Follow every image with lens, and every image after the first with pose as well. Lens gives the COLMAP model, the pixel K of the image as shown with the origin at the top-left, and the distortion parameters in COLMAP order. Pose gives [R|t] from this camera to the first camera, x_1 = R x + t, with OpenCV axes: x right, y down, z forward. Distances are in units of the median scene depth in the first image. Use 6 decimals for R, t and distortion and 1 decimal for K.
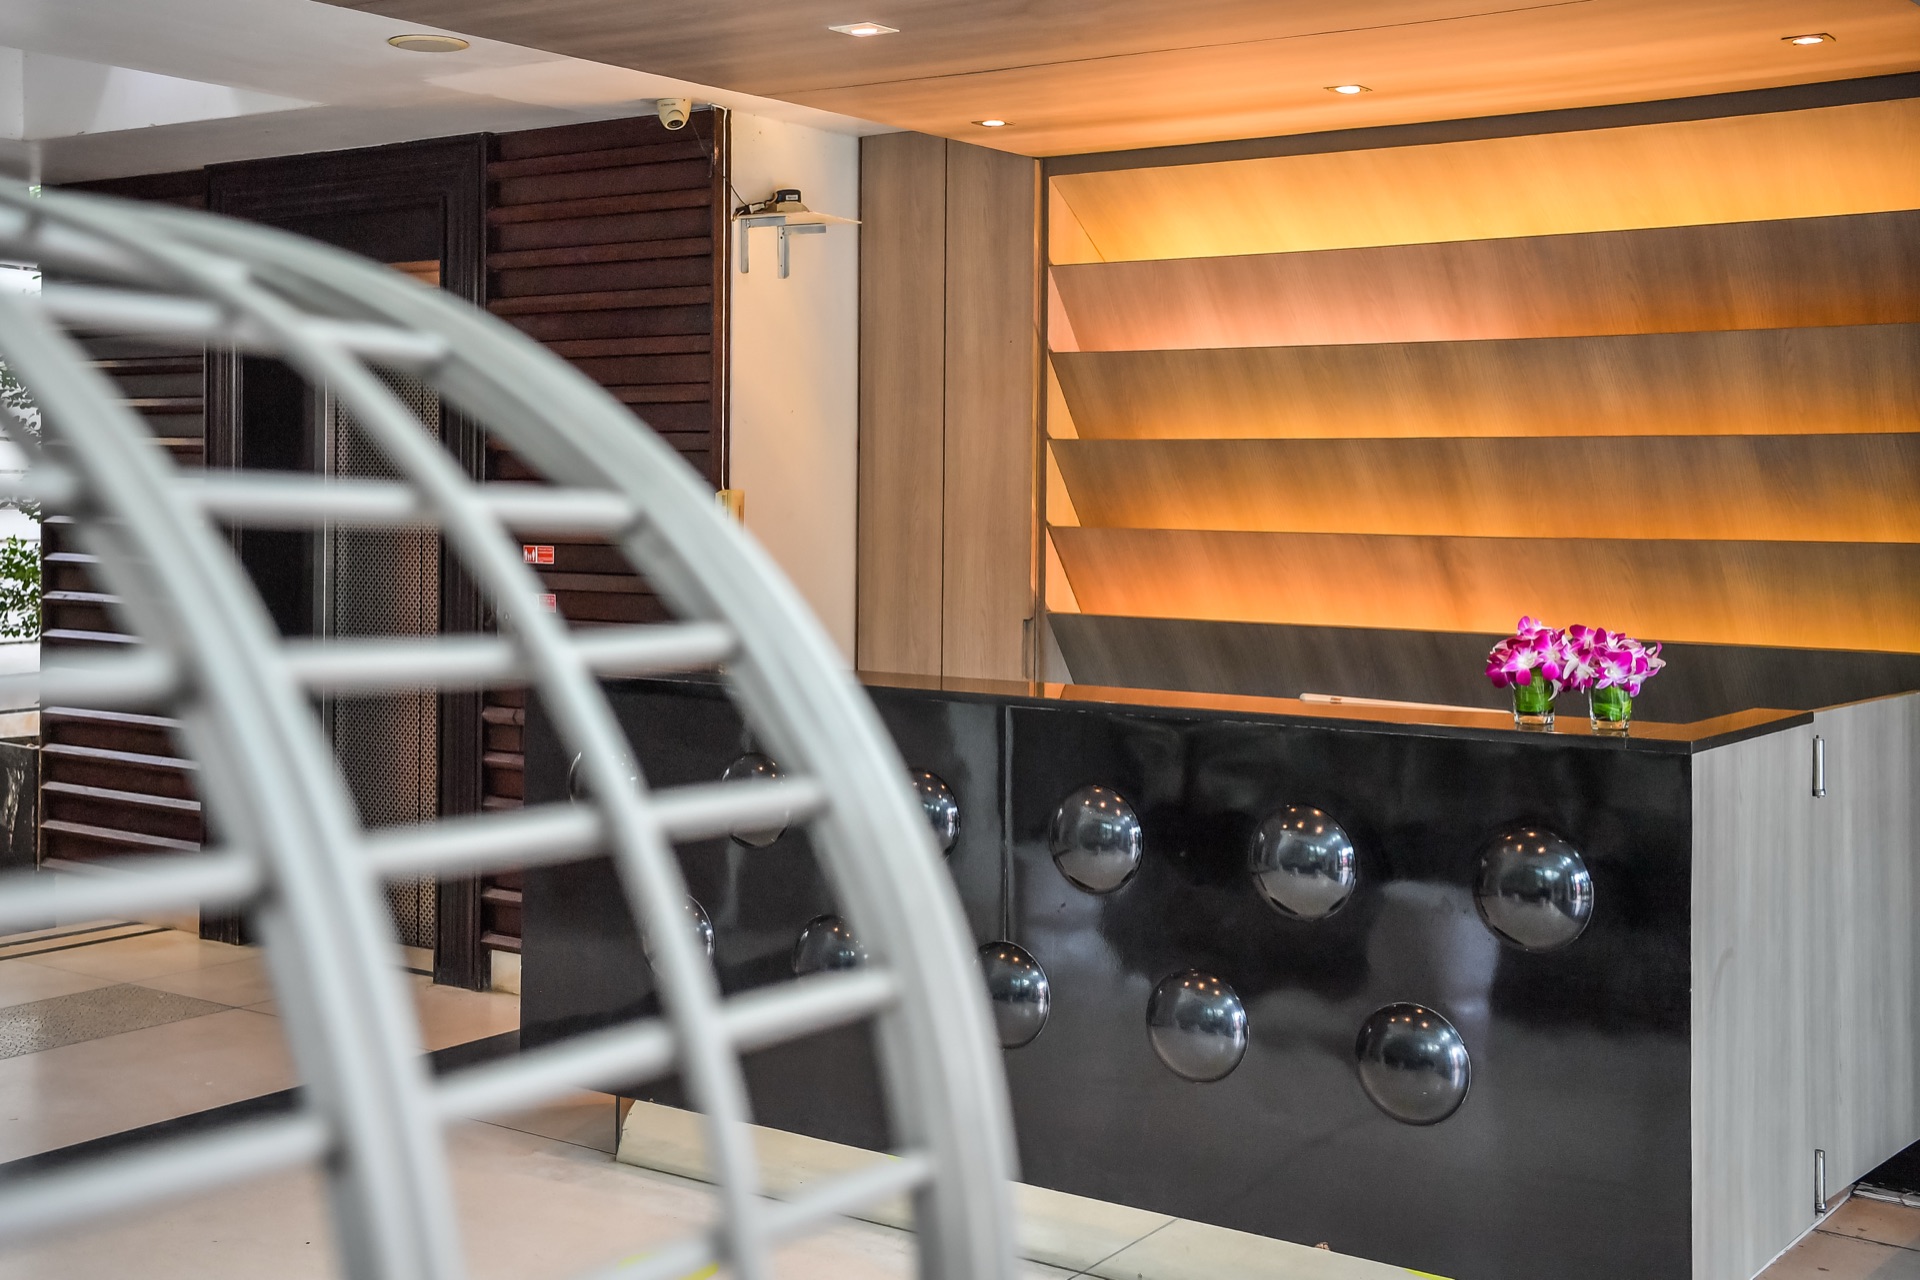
lens RADIAL K [[2293.6, 0, 885.6], [0, 2293.6, 506.6], [0, 0, 1]] dist [0.029938, 0.056223]
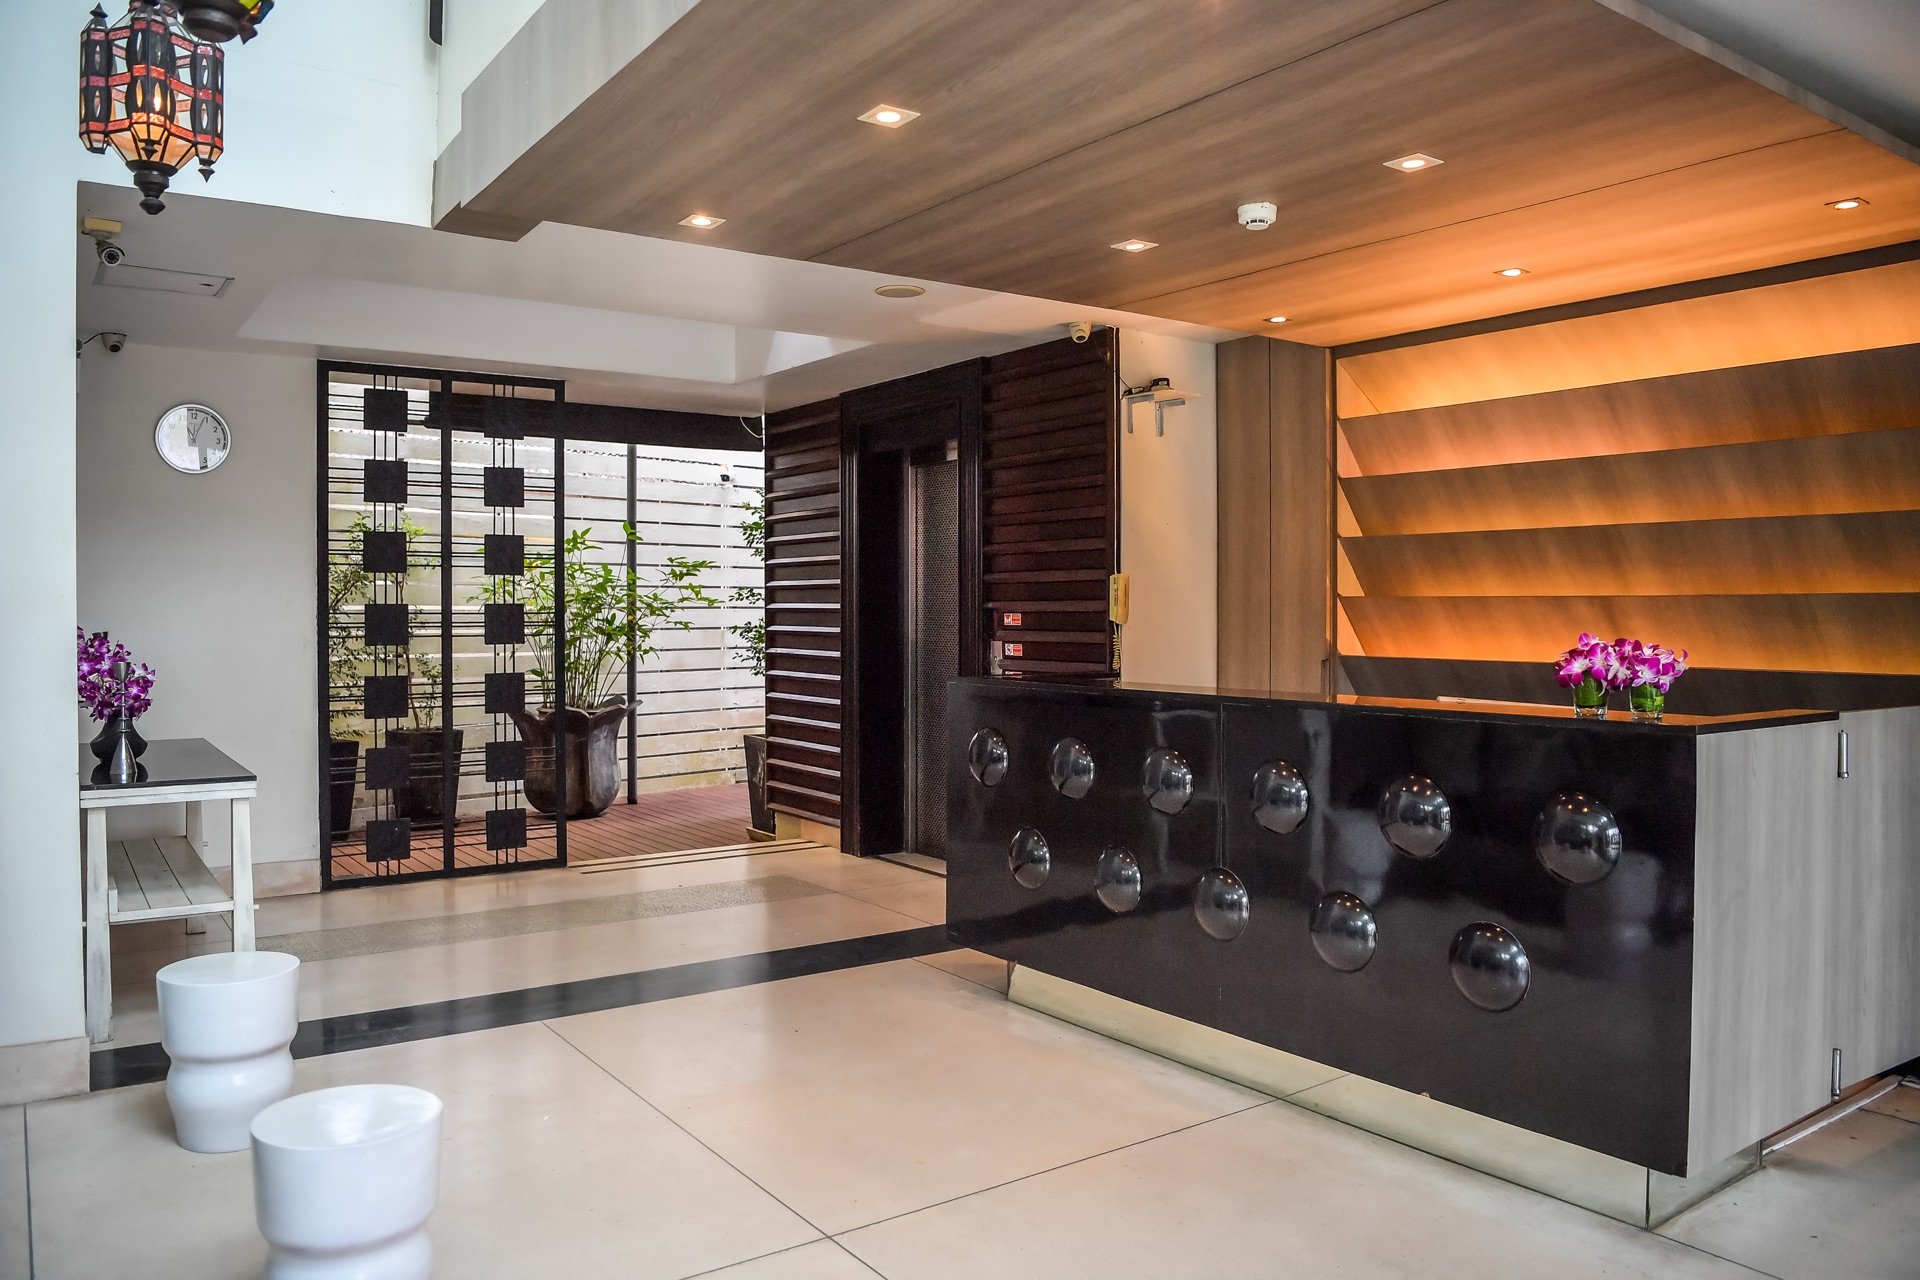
lens RADIAL K [[1363.6, 0, 952.8], [0, 1363.6, 628.0], [0, 0, 1]] dist [-0.068425, 0.010151]
pose [[0.950183, -0.004235, -0.311664, 0.117280], [0.005502, 0.999980, 0.003185, 0.027043], [0.311644, -0.004741, 0.950187, 0.107037]]
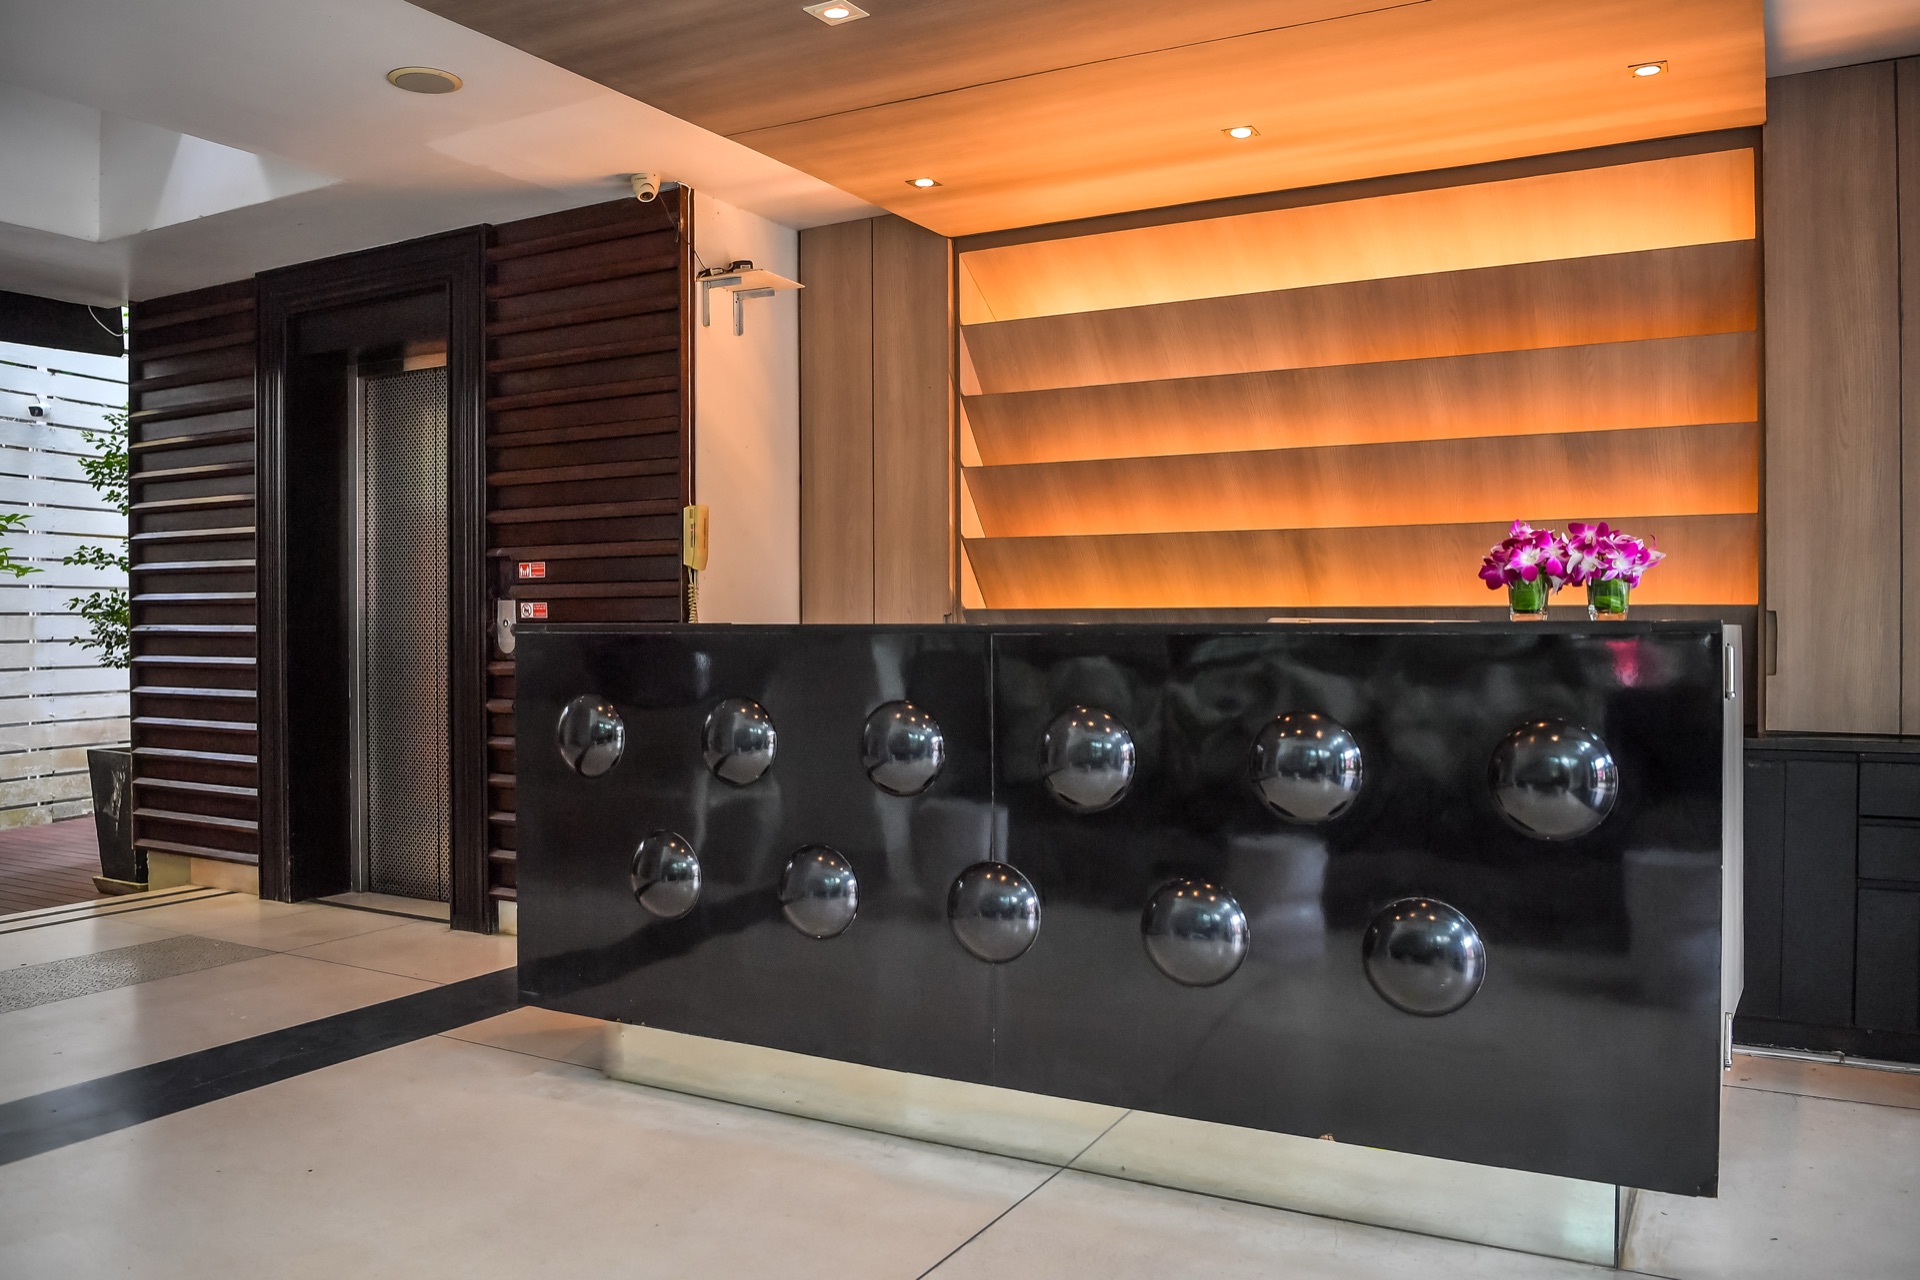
lens RADIAL K [[1428.3, 0, 934.2], [0, 1428.3, 637.2], [0, 0, 1]] dist [-0.057103, 0.001213]
pose [[0.992308, -0.011864, 0.123226, -0.039810], [0.011602, 0.999929, 0.002849, 0.064252], [-0.123251, -0.001397, 0.992375, 0.271362]]
